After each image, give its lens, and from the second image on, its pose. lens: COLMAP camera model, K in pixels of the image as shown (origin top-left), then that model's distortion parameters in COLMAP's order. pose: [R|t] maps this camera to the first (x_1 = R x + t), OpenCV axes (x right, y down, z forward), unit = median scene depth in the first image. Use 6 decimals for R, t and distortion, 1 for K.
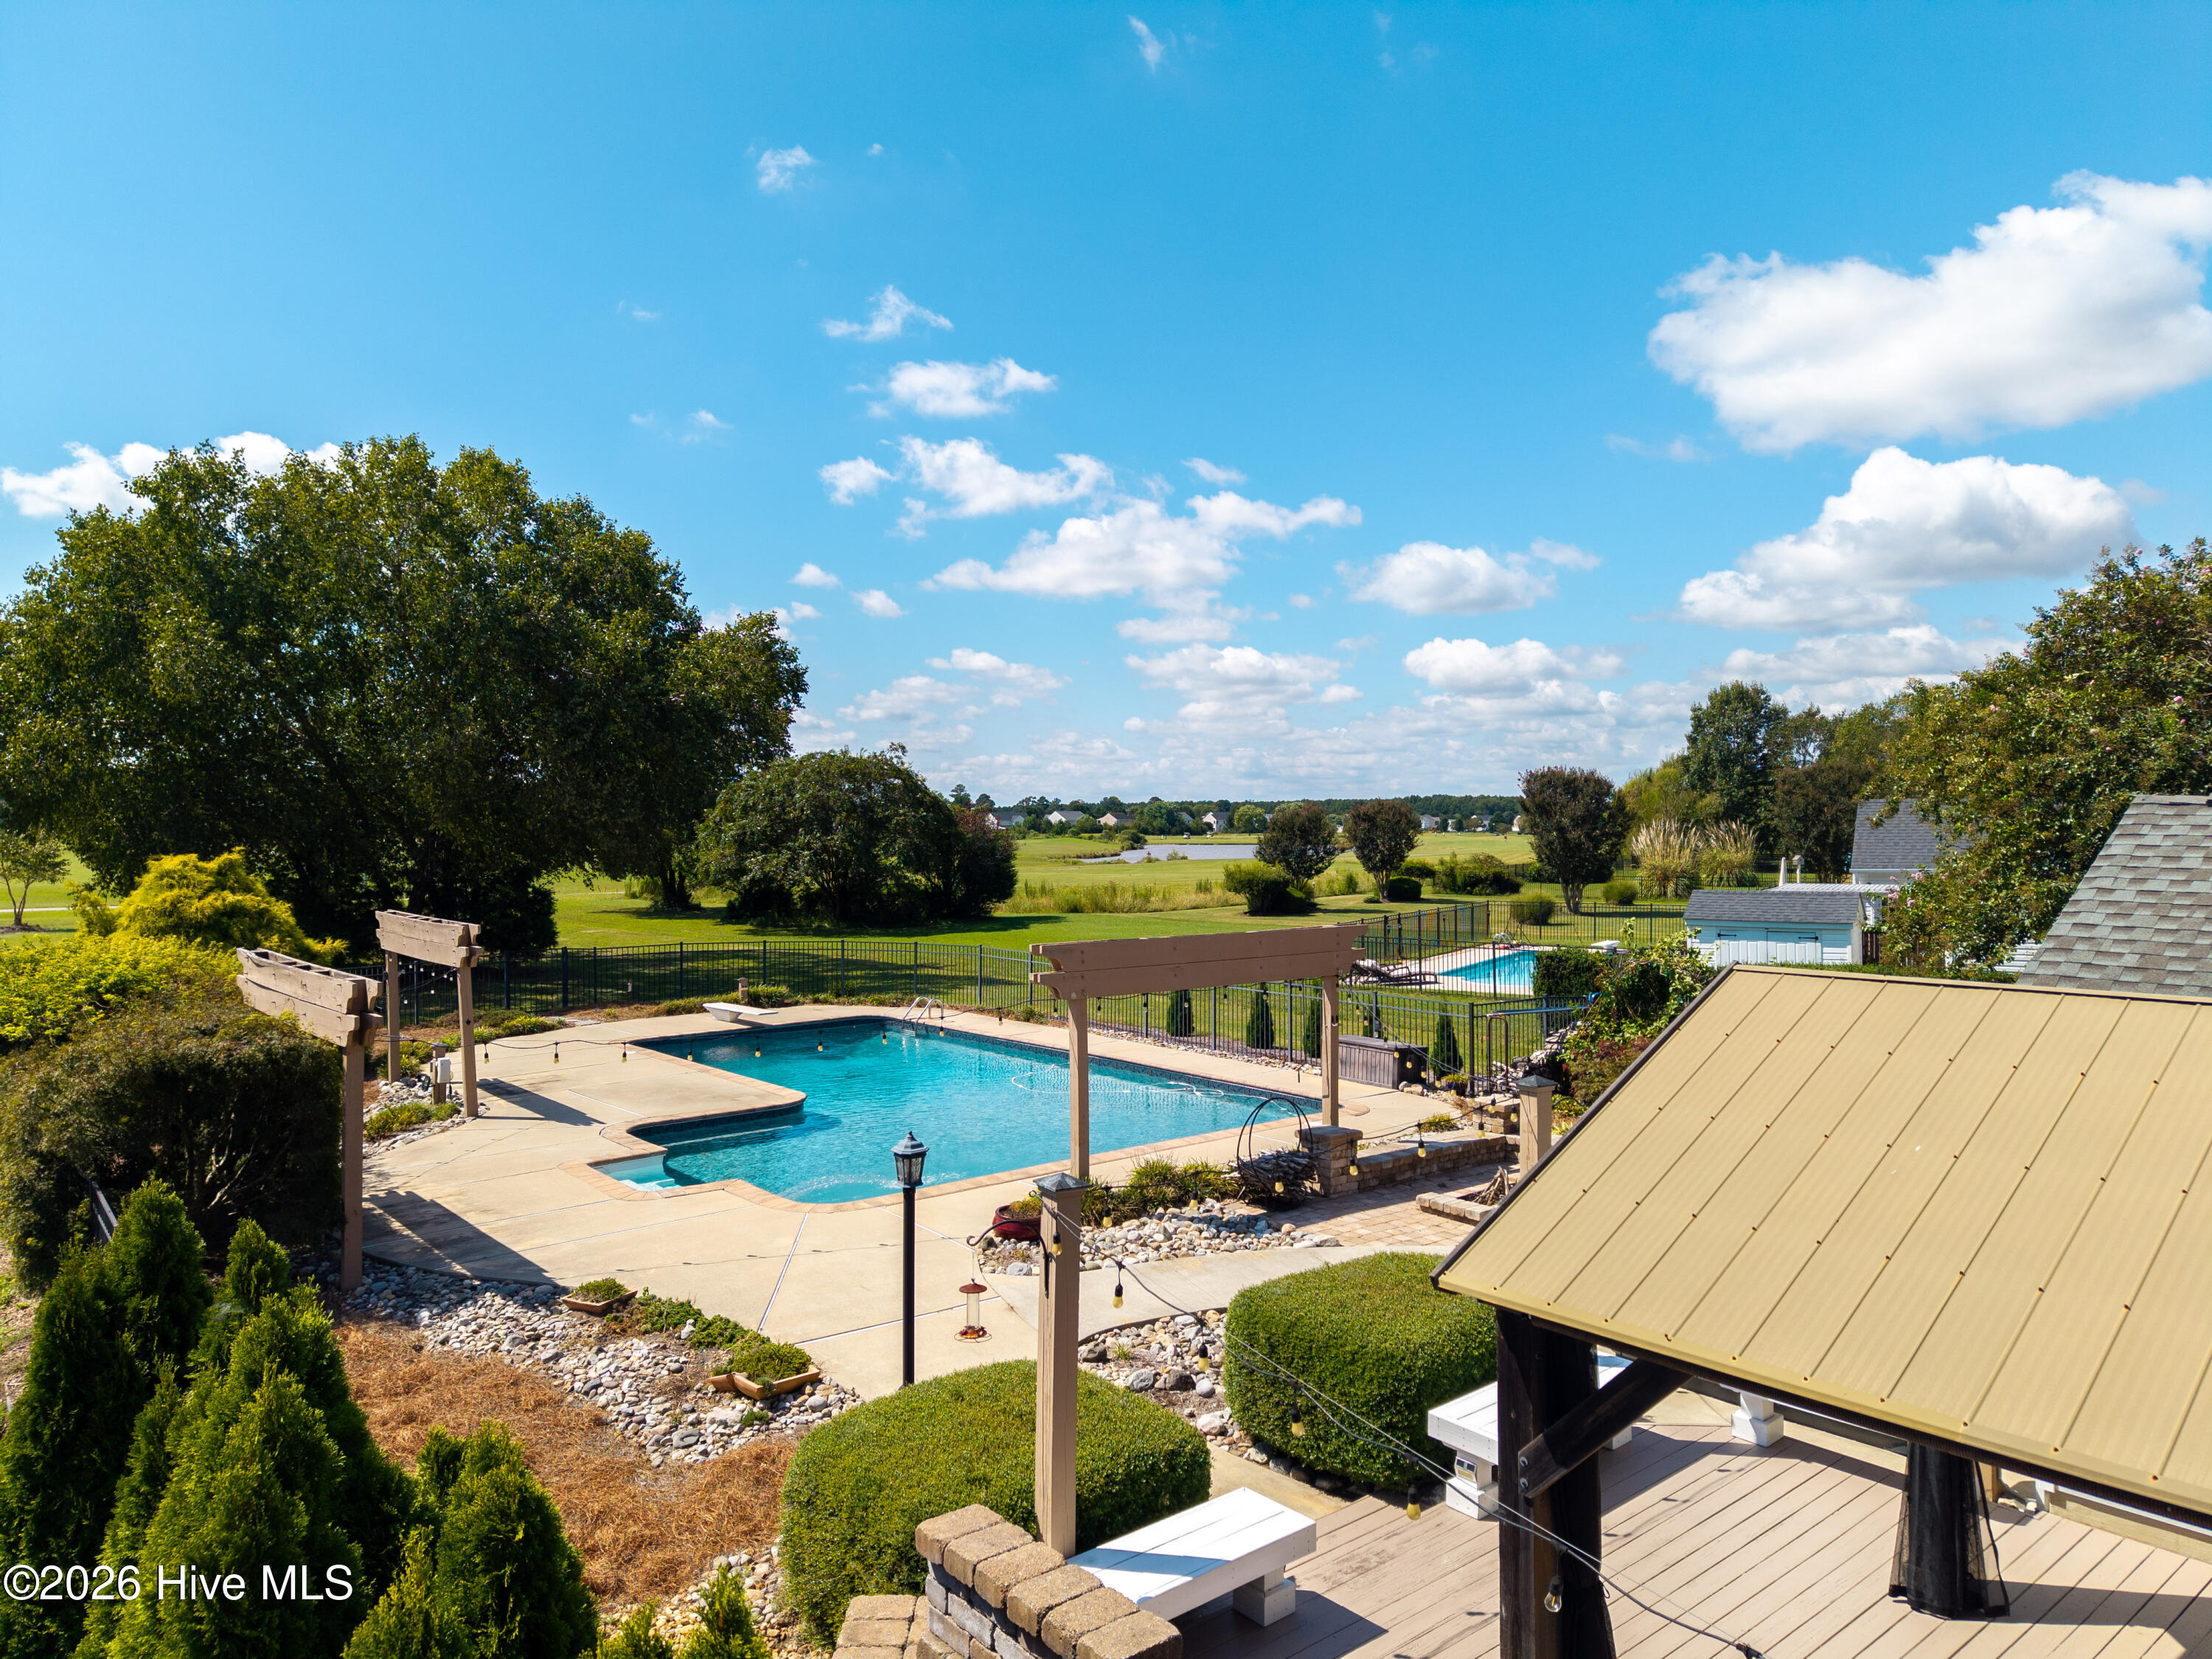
lens RADIAL K [[1477.4, 0, 1127.7], [0, 1477.4, 835.4], [0, 0, 1]] dist [0.039518, -0.039103]
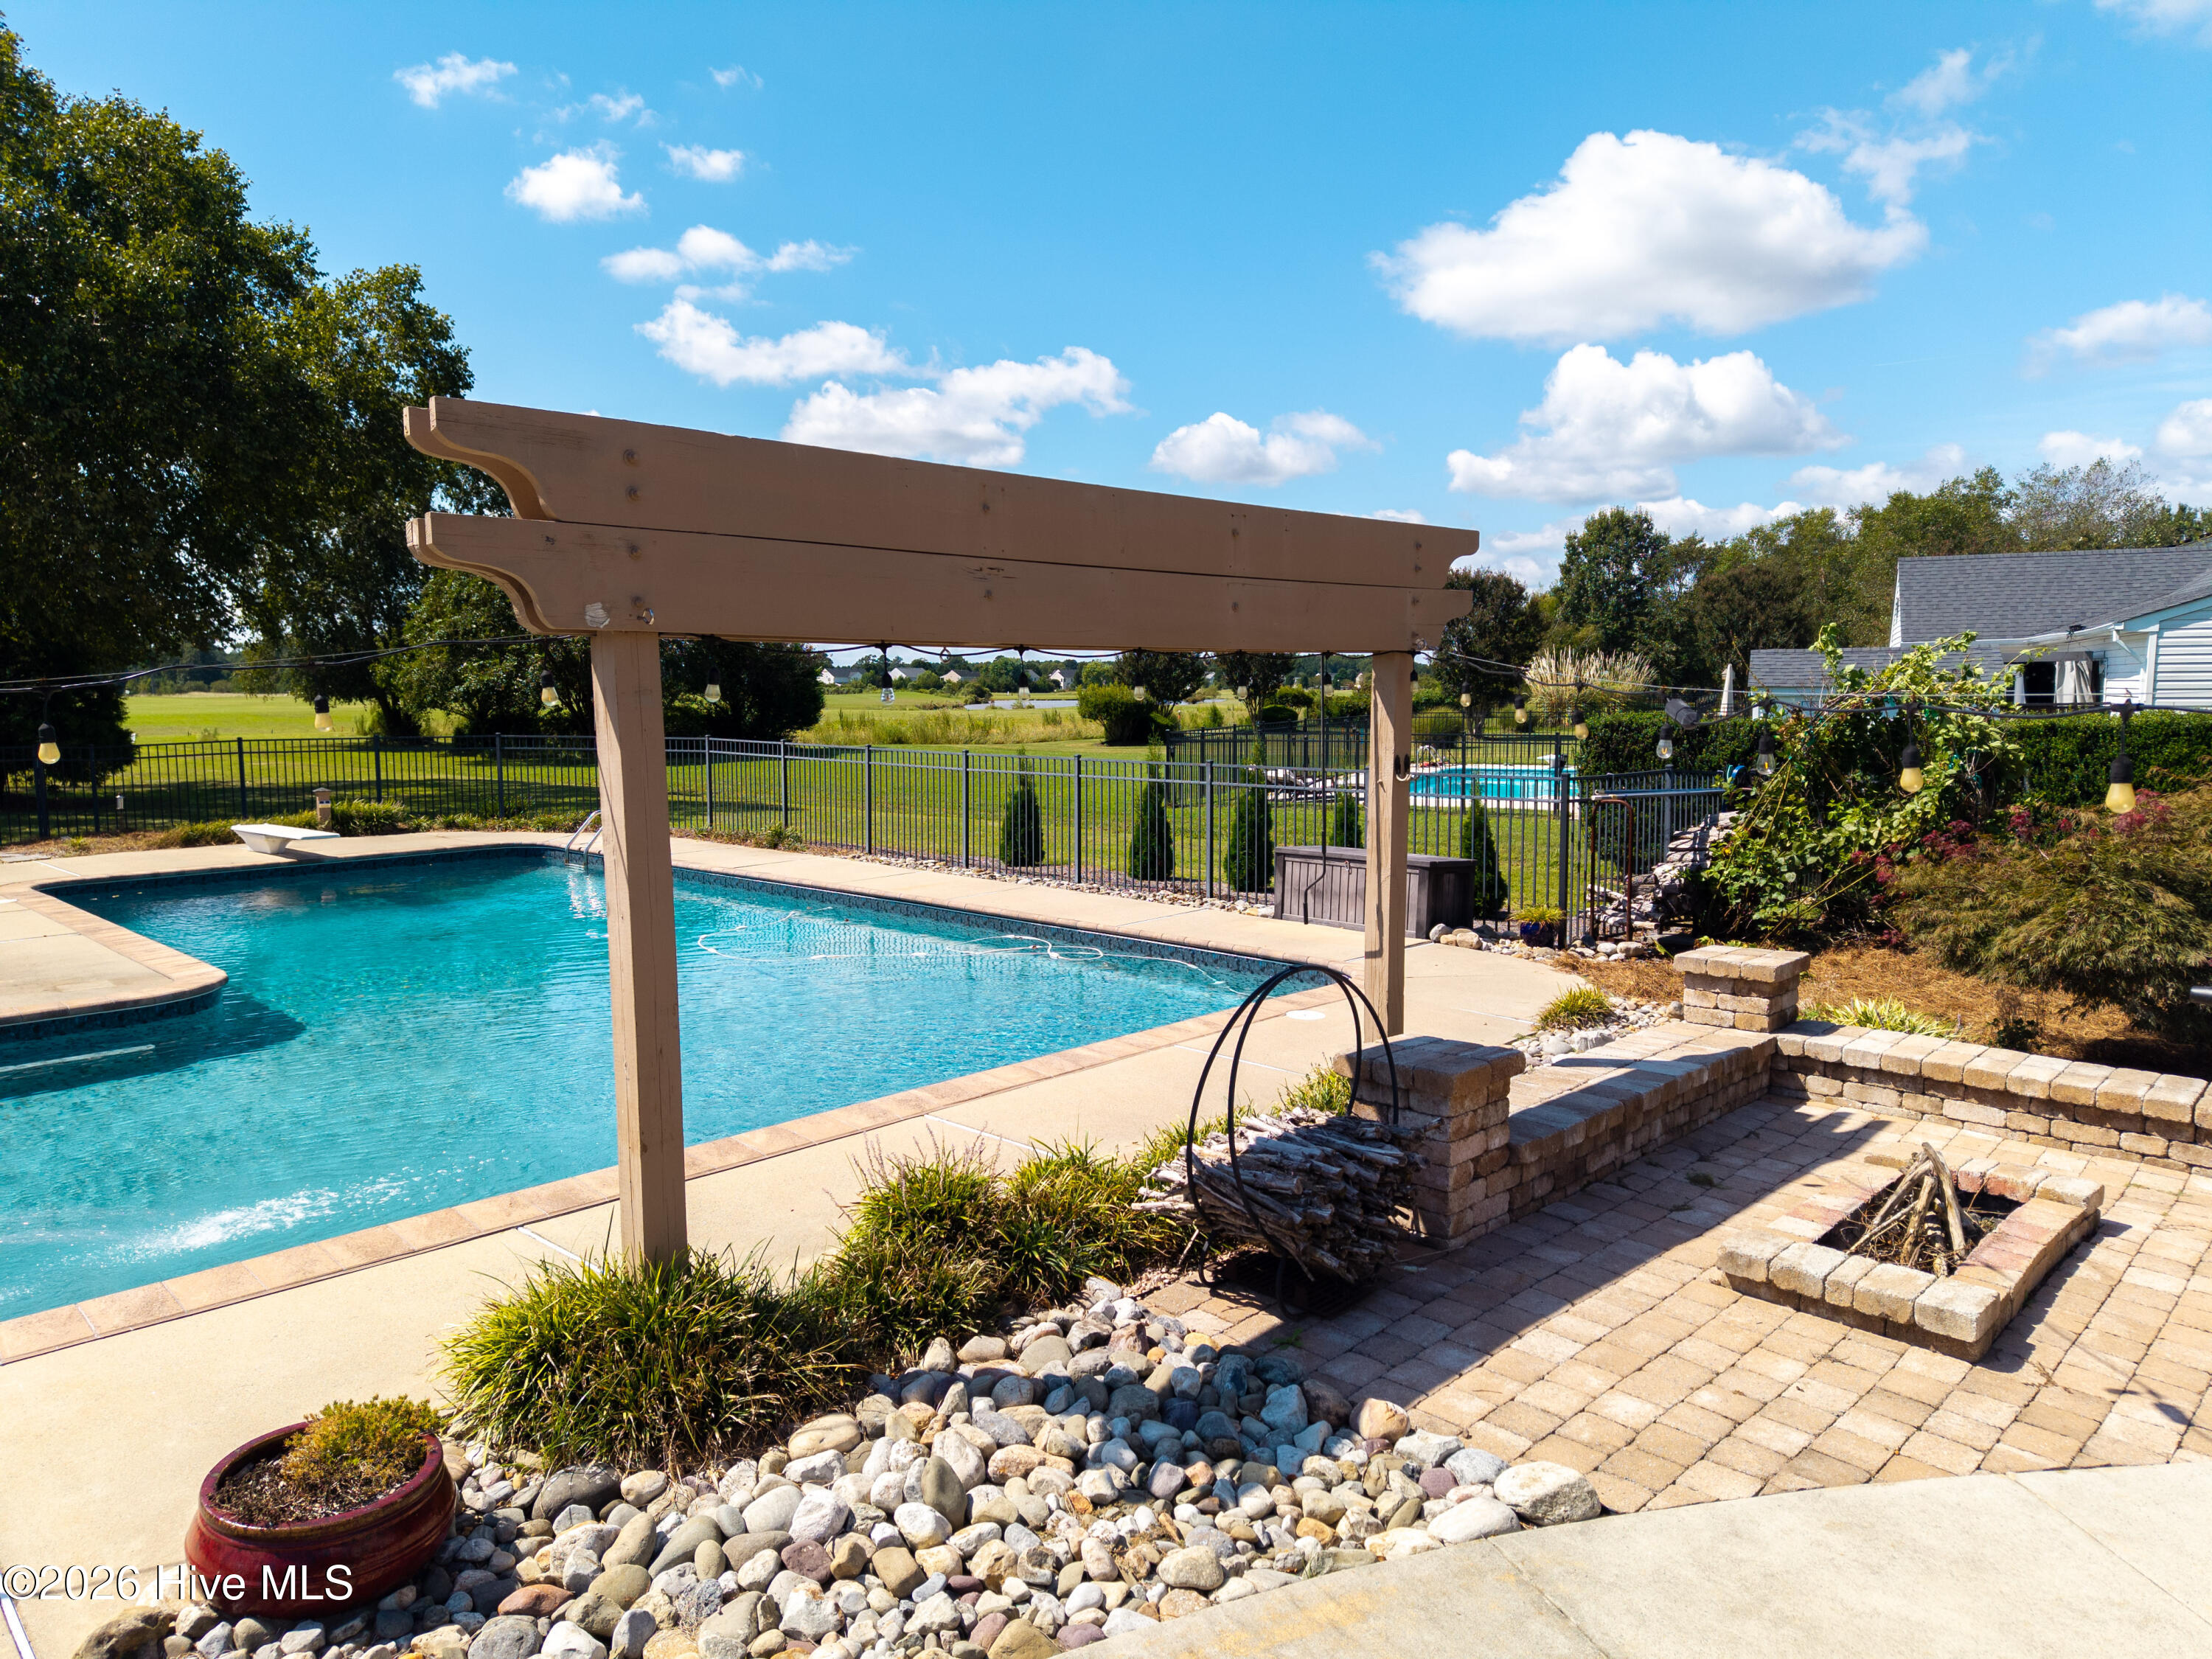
lens RADIAL K [[1477.4, 0, 1088.1], [0, 1477.4, 787.1], [0, 0, 1]] dist [0.039518, -0.039103]
pose [[0.996955, -0.013715, 0.076762, 0.015391], [0.009110, 0.998155, 0.060031, 0.061247], [-0.077444, -0.059149, 0.995241, 0.352481]]
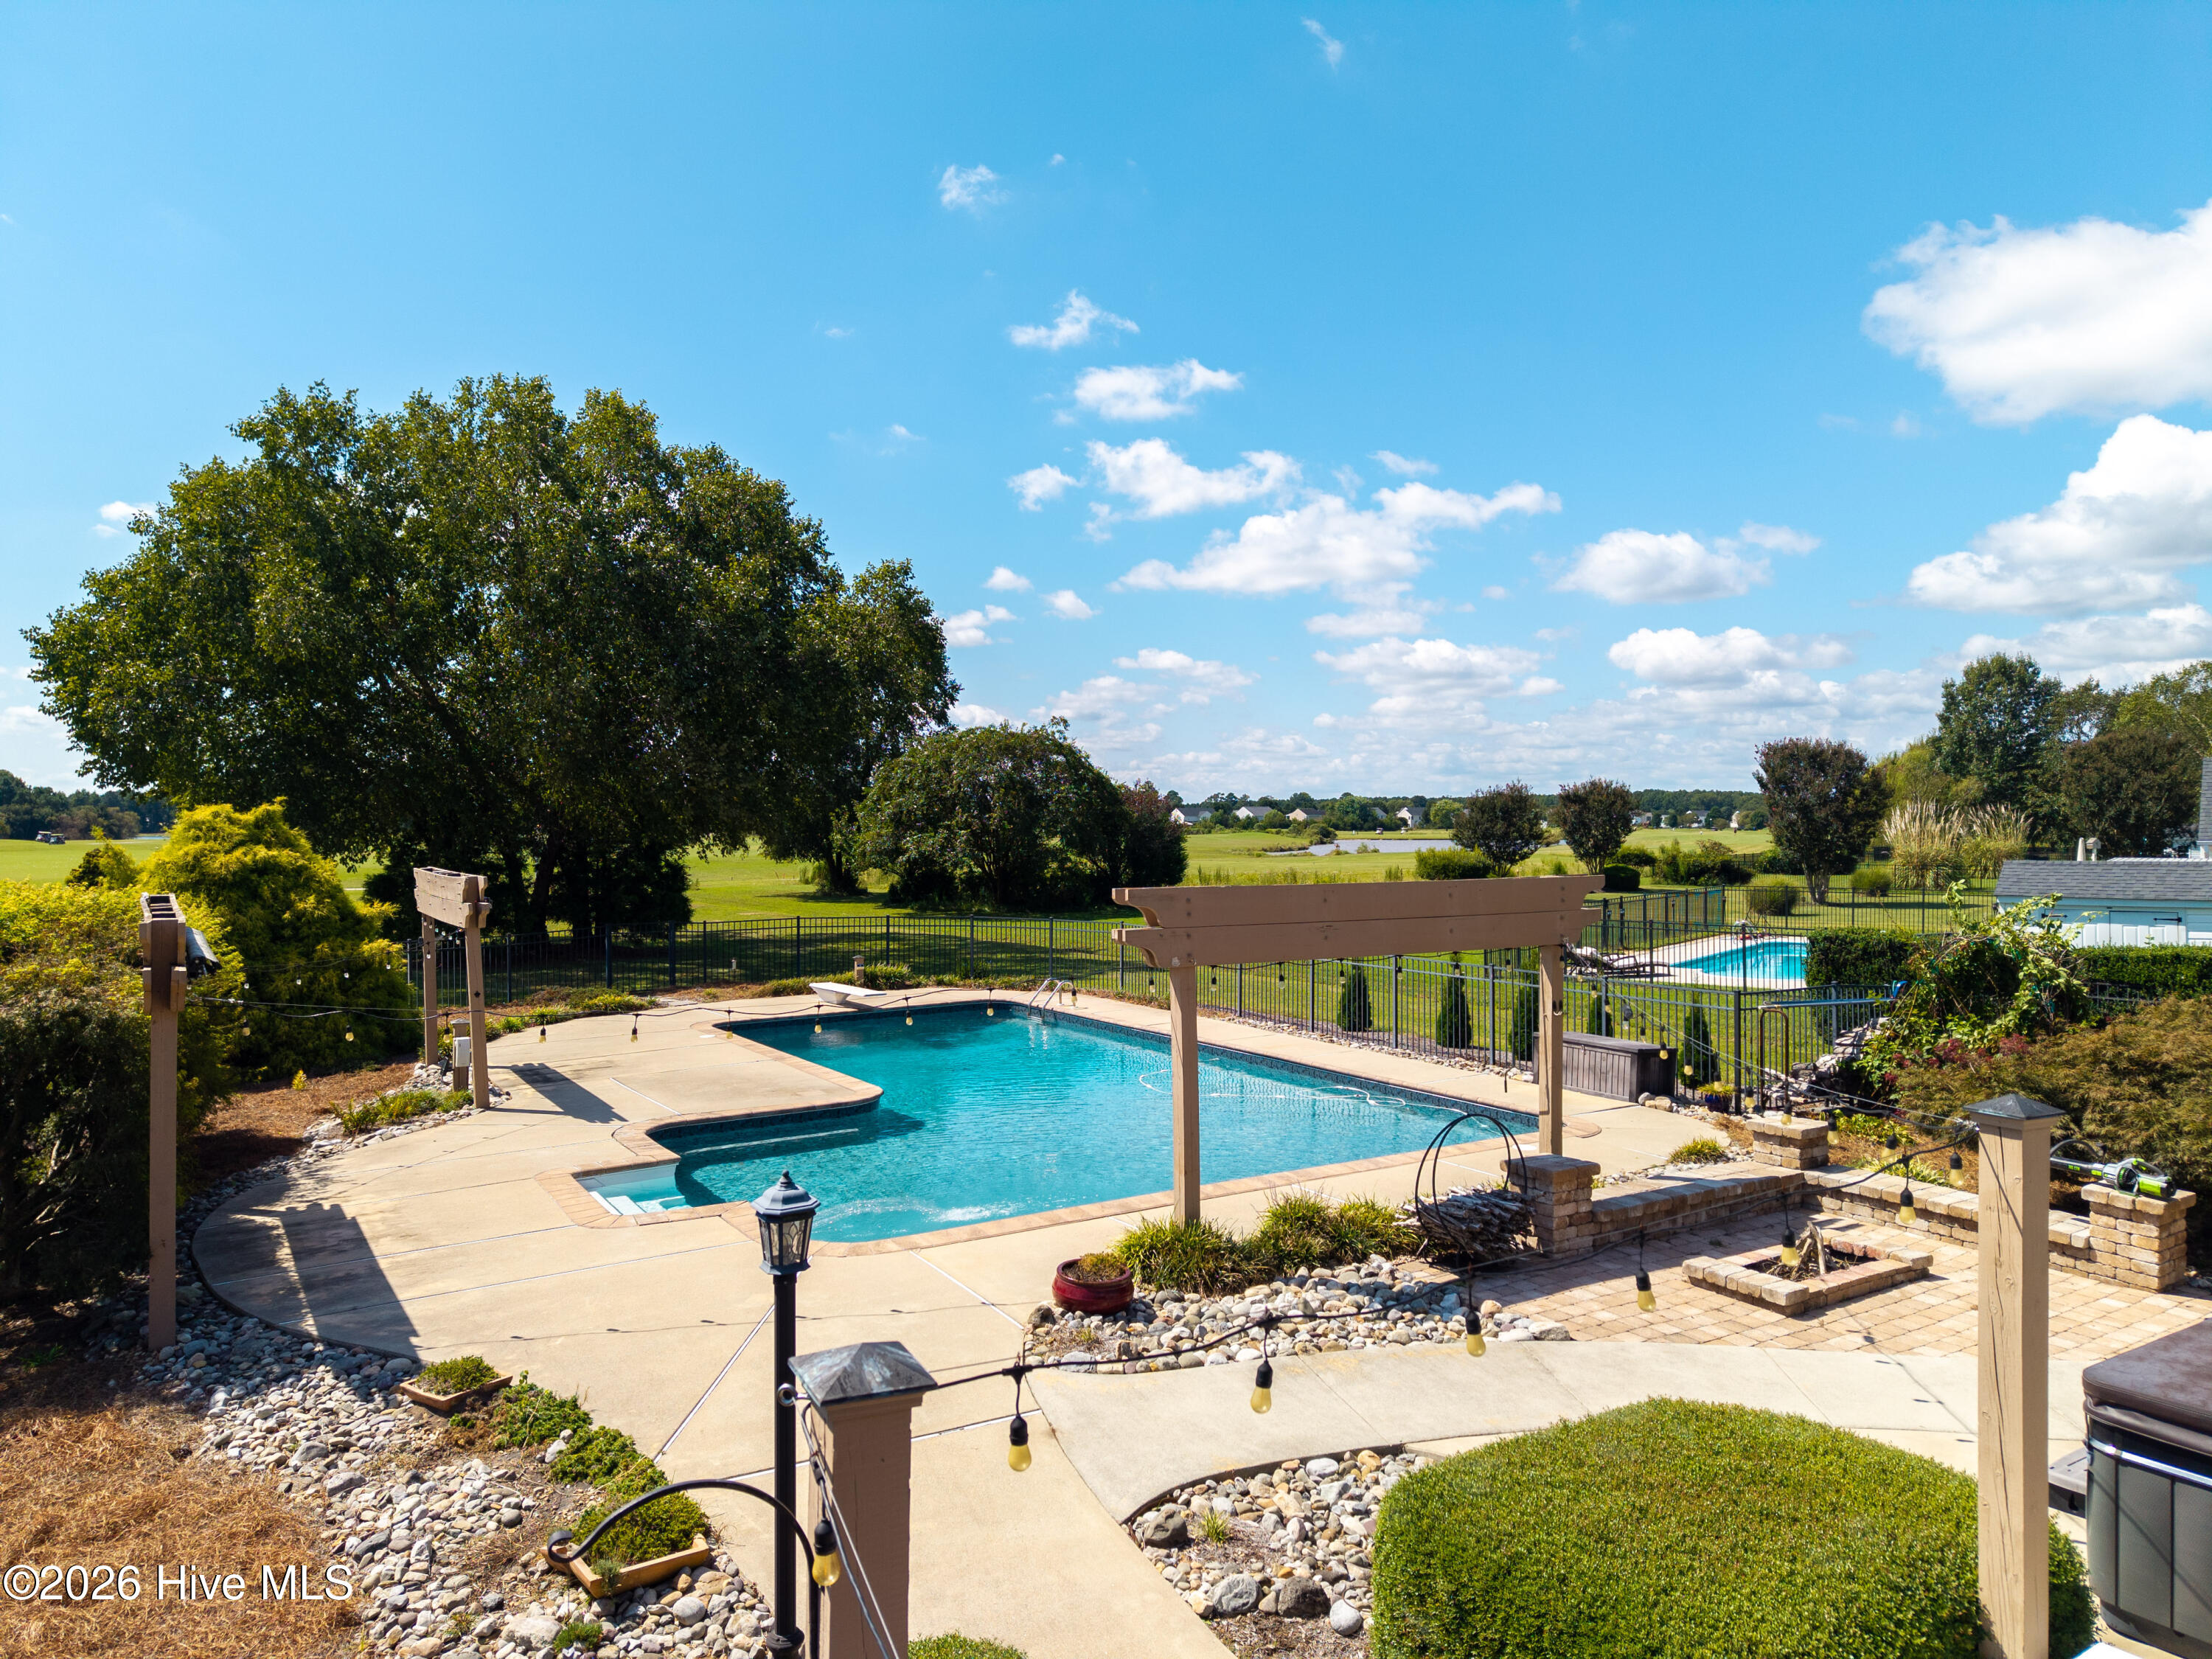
lens RADIAL K [[1477.4, 0, 1108.0], [0, 1477.4, 753.6], [0, 0, 1]] dist [0.039518, -0.039103]
pose [[0.989984, -0.009307, -0.140870, 0.016057], [0.001669, 0.998526, -0.054247, 0.023658], [0.141167, 0.053469, 0.988541, 0.140406]]
